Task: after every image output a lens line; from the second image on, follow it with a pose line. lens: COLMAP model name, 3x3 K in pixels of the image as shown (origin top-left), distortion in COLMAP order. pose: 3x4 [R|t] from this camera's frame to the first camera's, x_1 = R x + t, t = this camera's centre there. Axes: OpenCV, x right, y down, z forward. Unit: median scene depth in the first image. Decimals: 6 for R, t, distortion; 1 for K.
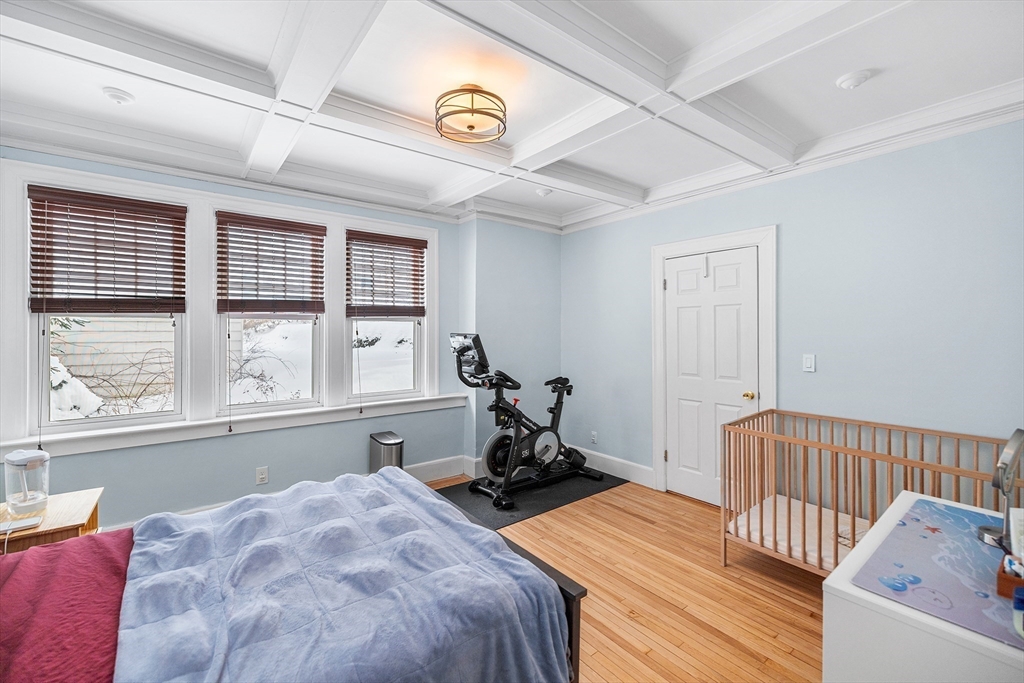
lens RADIAL K [[431.2, 0, 510.2], [0, 431.2, 335.0], [0, 0, 1]] dist [0.001532, 0.000054]
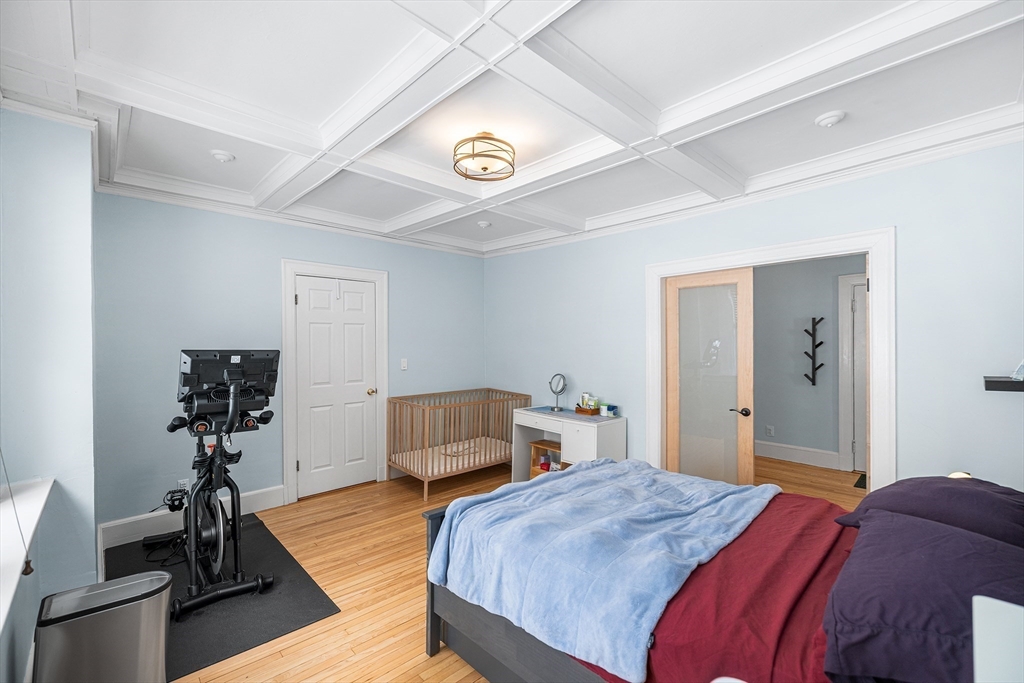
lens RADIAL K [[428.1, 0, 509.3], [0, 428.1, 343.4], [0, 0, 1]] dist [-0.001652, 0.000084]
pose [[-0.105537, 0.003287, 0.994410, -0.832973], [0.014554, 0.999893, -0.001761, -0.002815], [-0.994309, 0.014287, -0.105574, 0.710877]]
